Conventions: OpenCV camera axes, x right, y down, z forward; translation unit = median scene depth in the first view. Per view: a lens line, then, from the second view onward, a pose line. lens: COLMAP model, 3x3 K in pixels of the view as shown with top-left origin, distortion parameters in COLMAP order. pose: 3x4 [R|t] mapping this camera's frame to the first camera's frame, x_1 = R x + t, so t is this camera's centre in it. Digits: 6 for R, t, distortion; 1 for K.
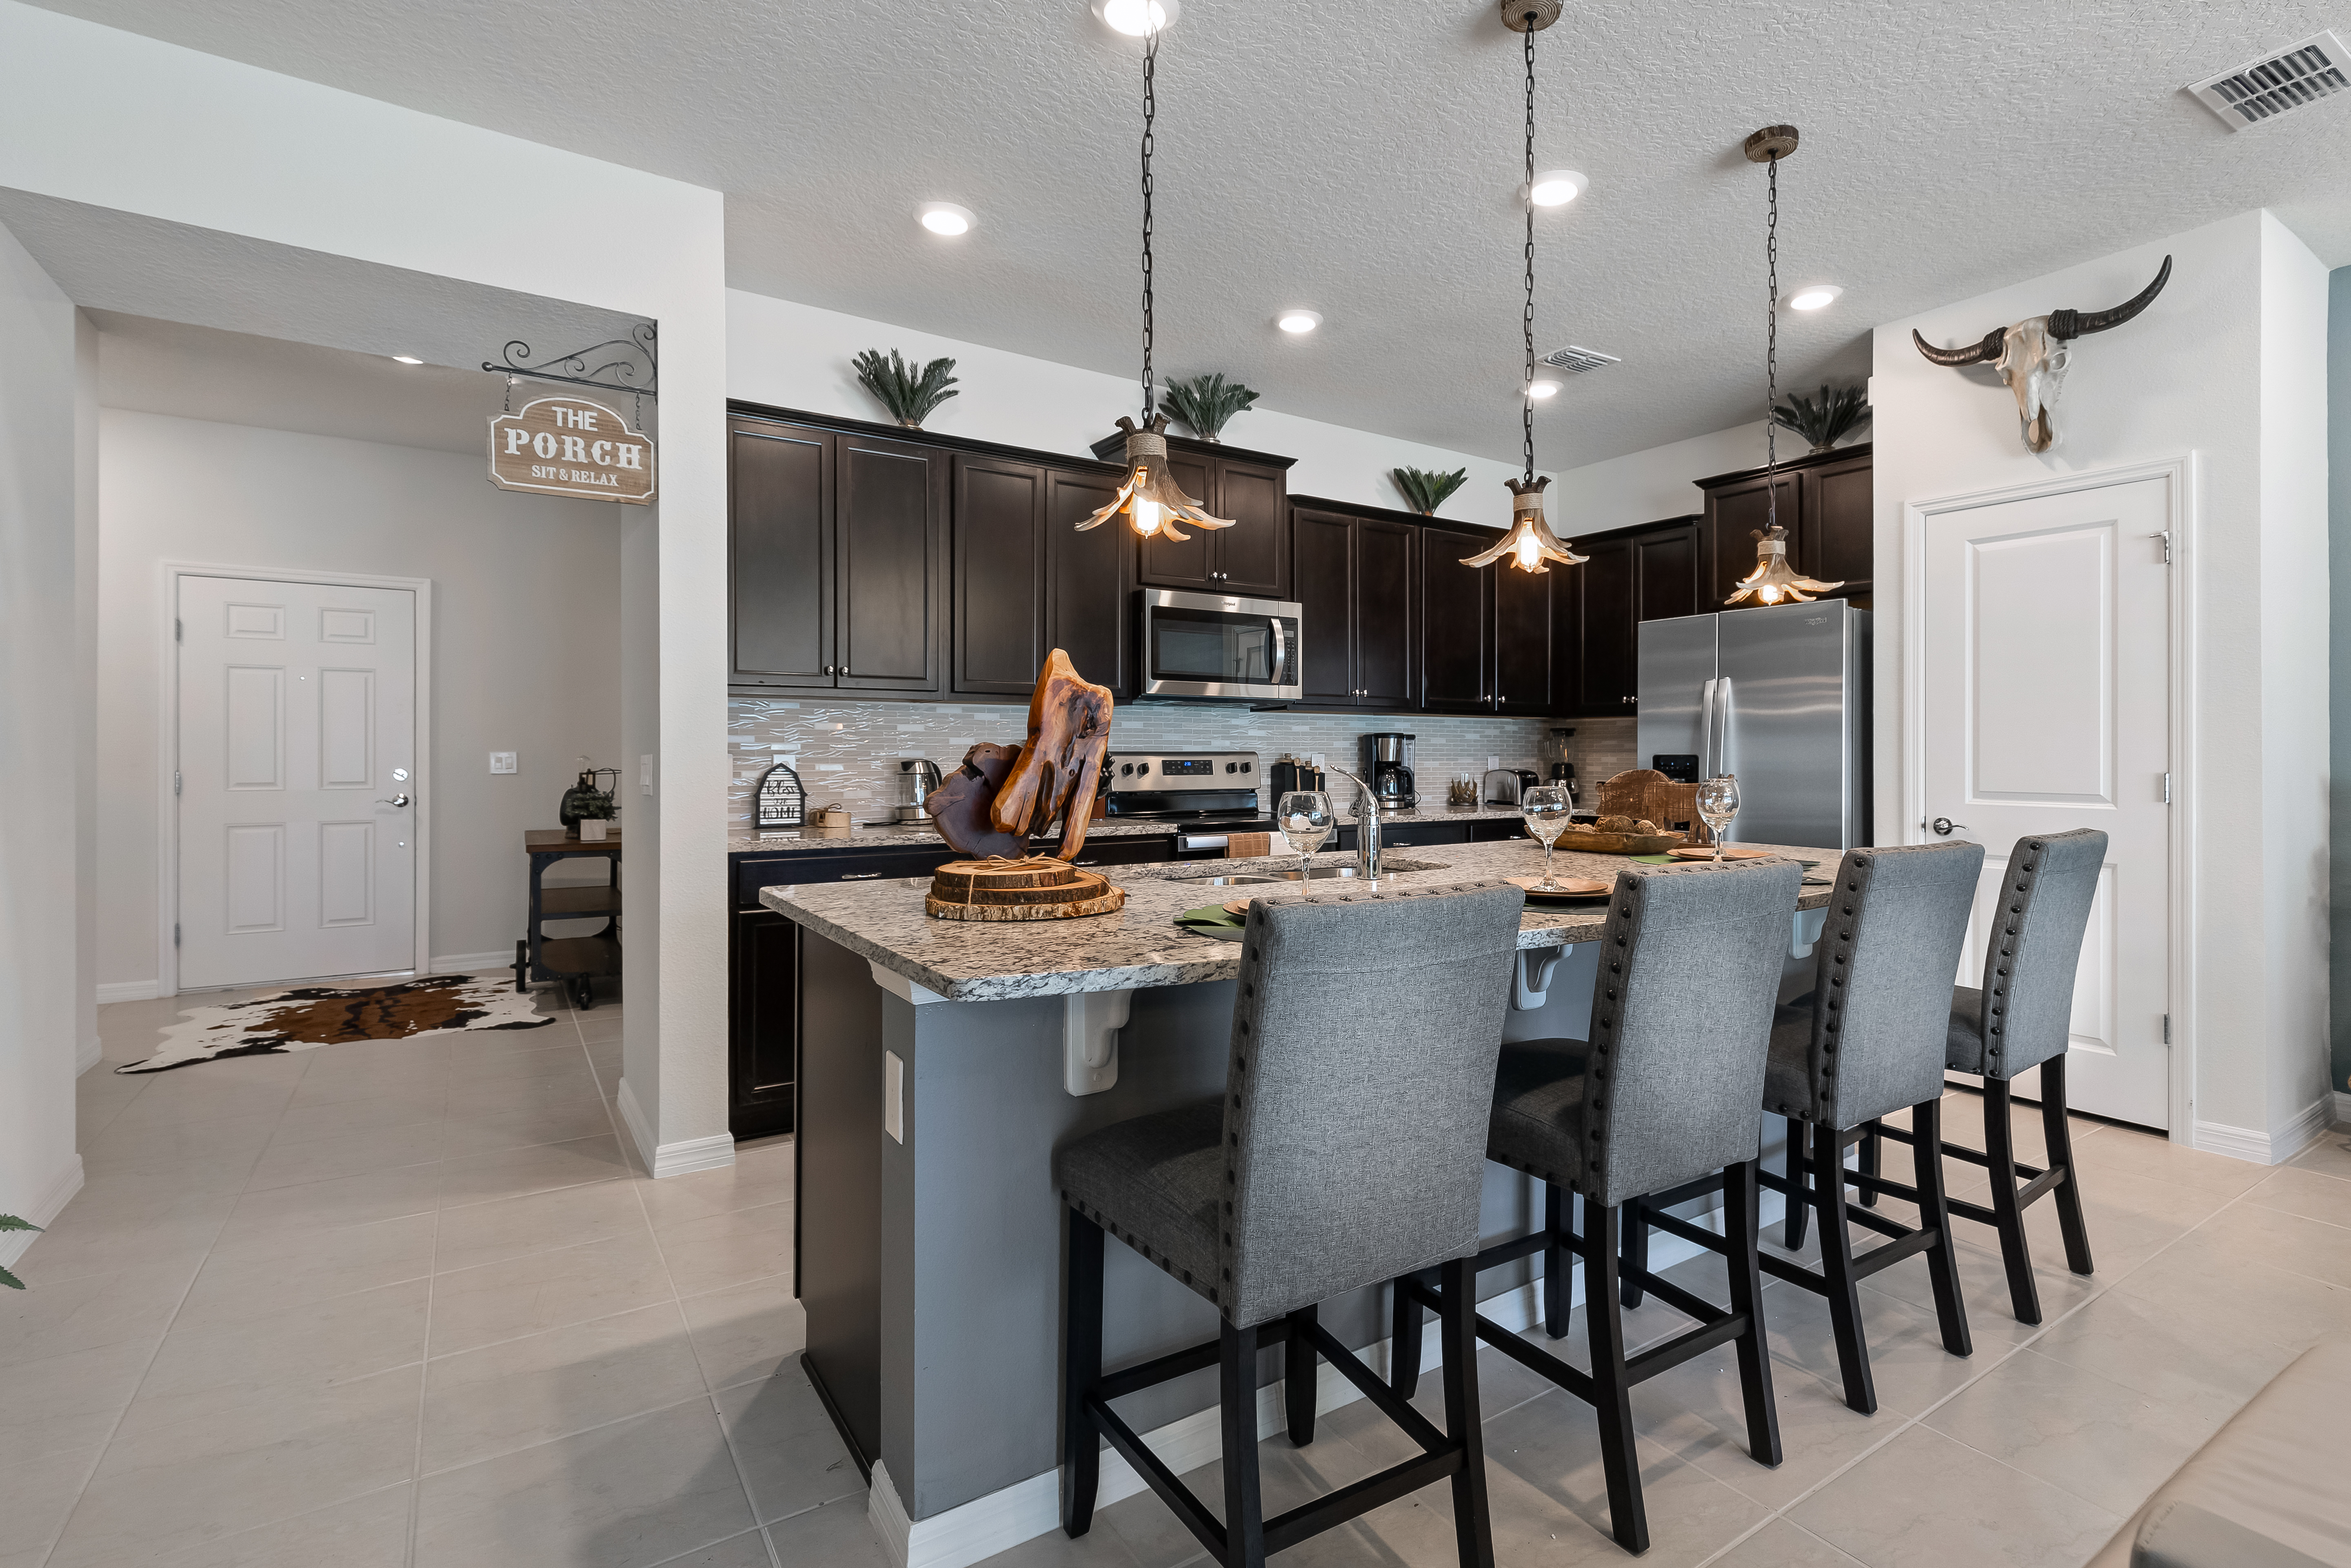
lens RADIAL K [[1091.4, 0, 1171.3], [0, 1091.4, 766.2], [0, 0, 1]] dist [-0.000373, -0.000730]
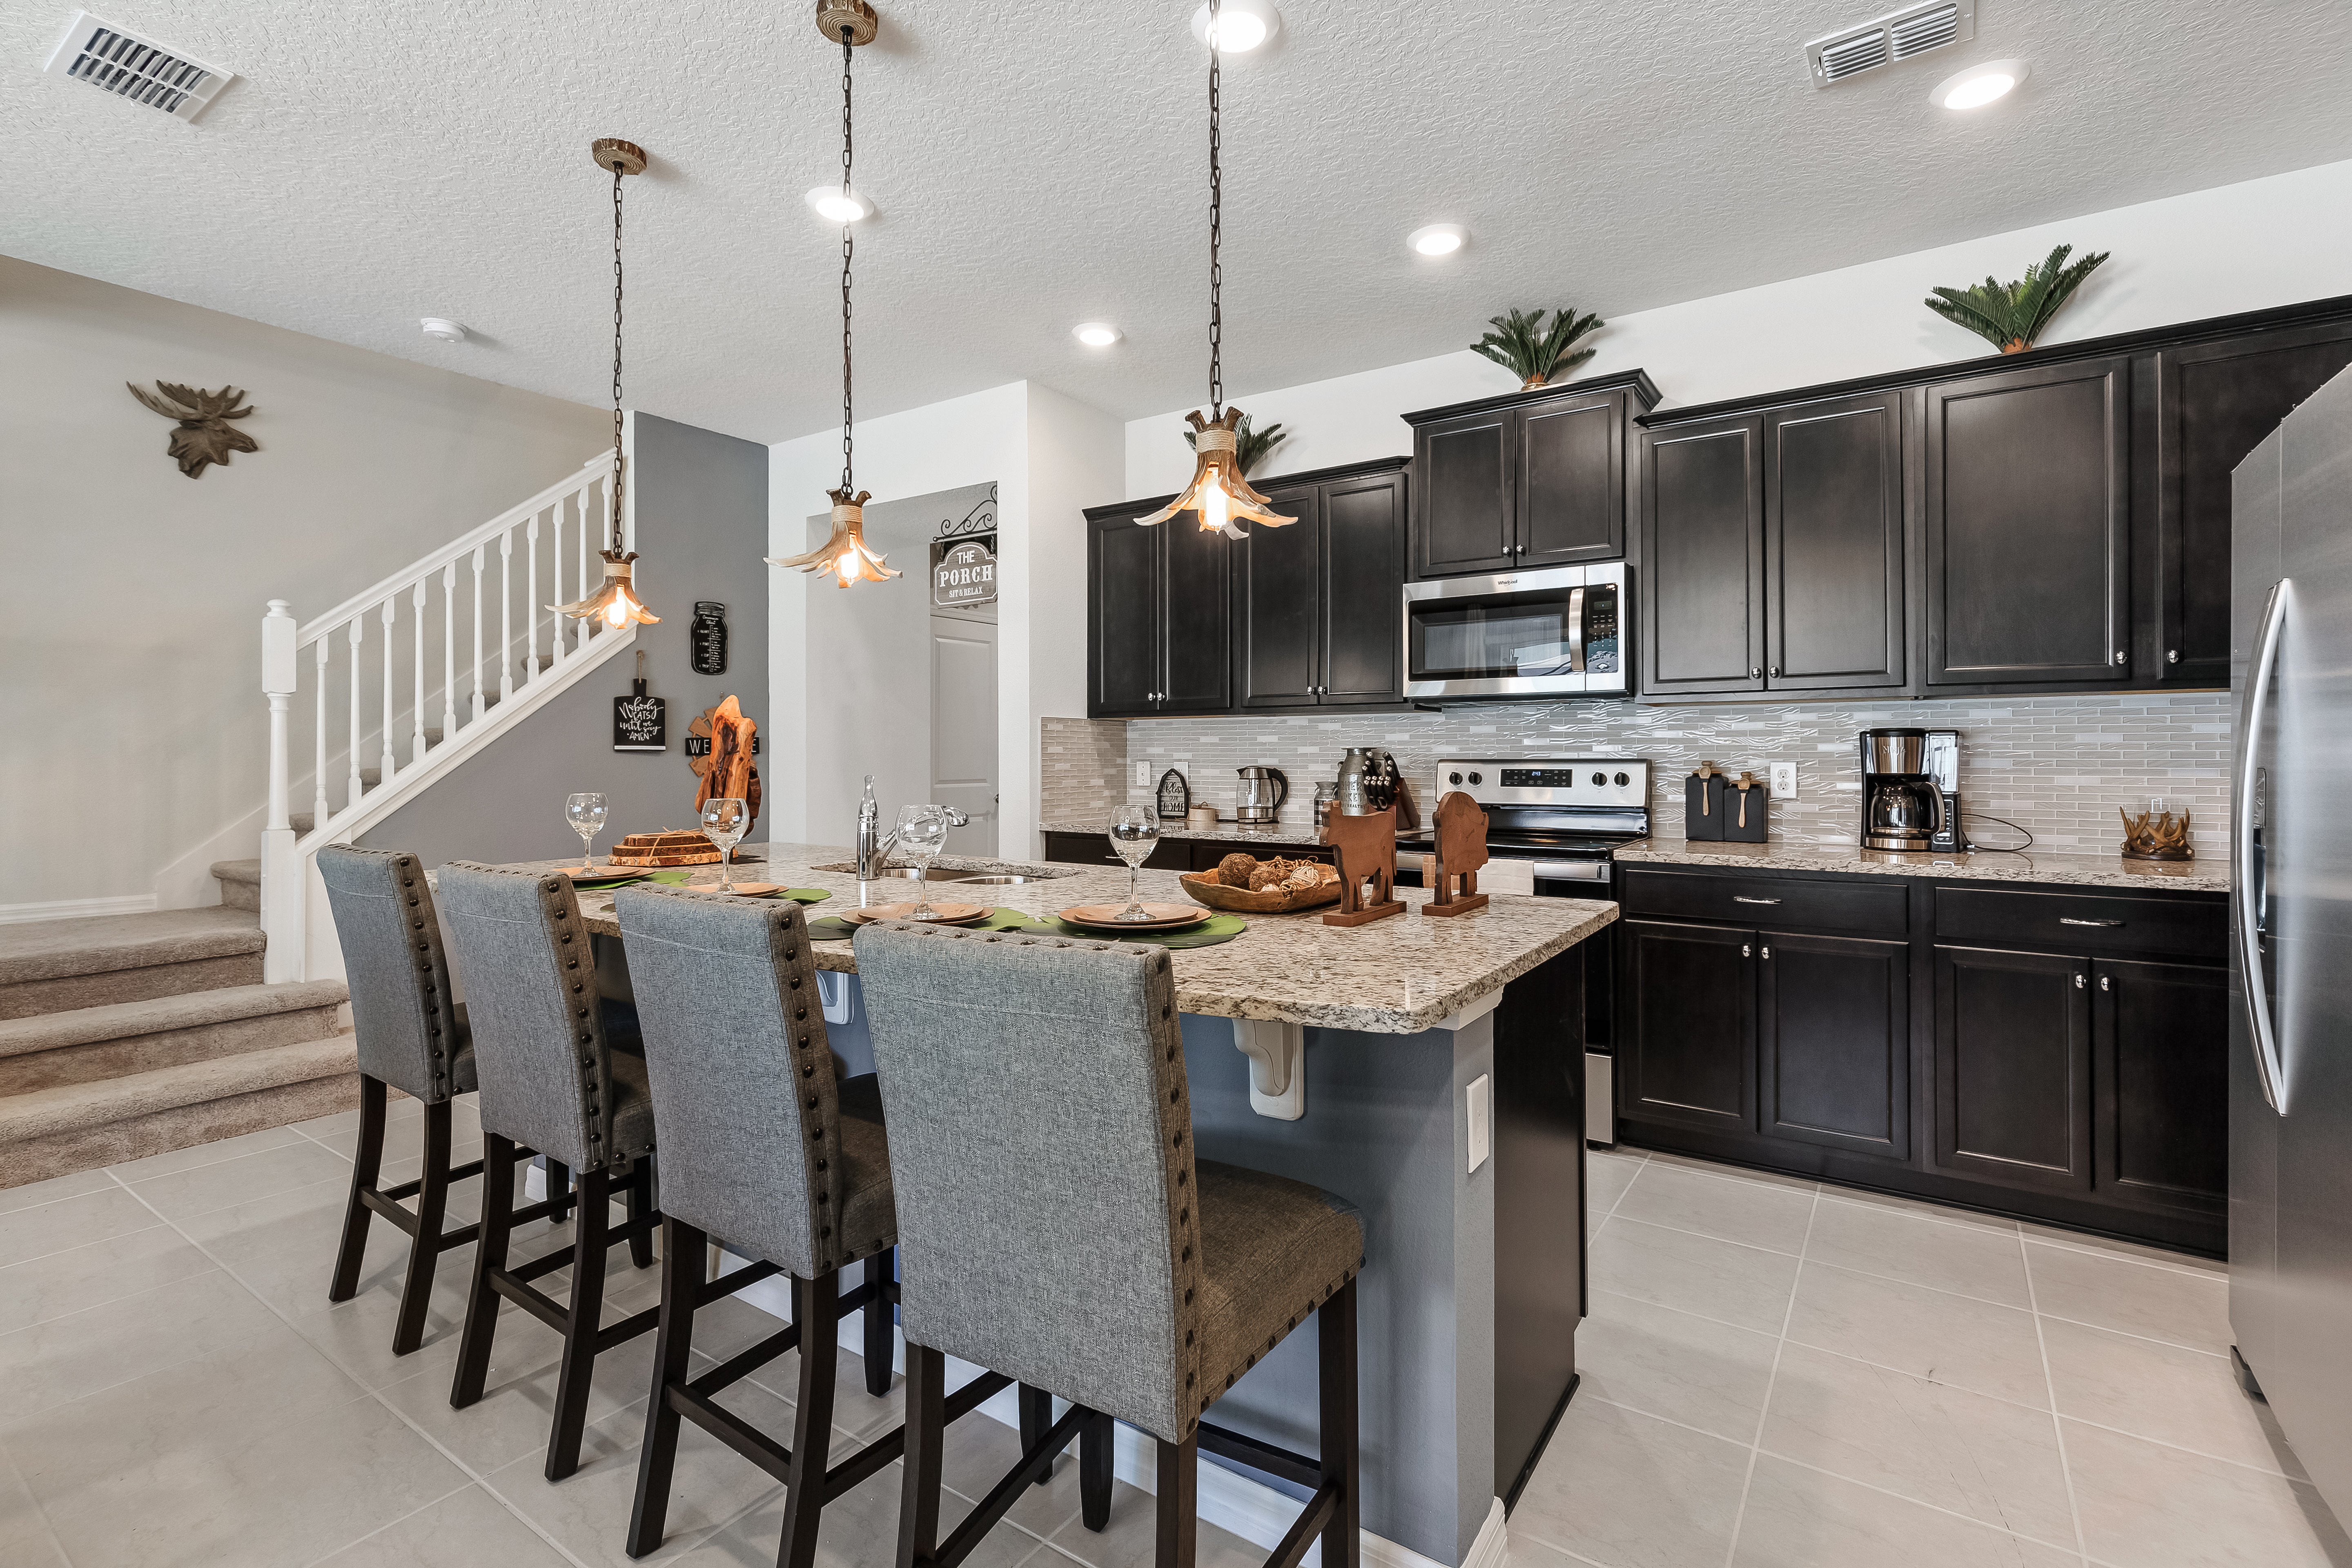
lens RADIAL K [[1010.9, 0, 1182.6], [0, 1010.9, 755.8], [0, 0, 1]] dist [-0.002551, -0.000364]
pose [[0.410605, -0.001409, -0.911812, 0.668096], [-0.006597, 0.999968, -0.004516, -0.011461], [0.911789, 0.007870, 0.410583, 0.468098]]
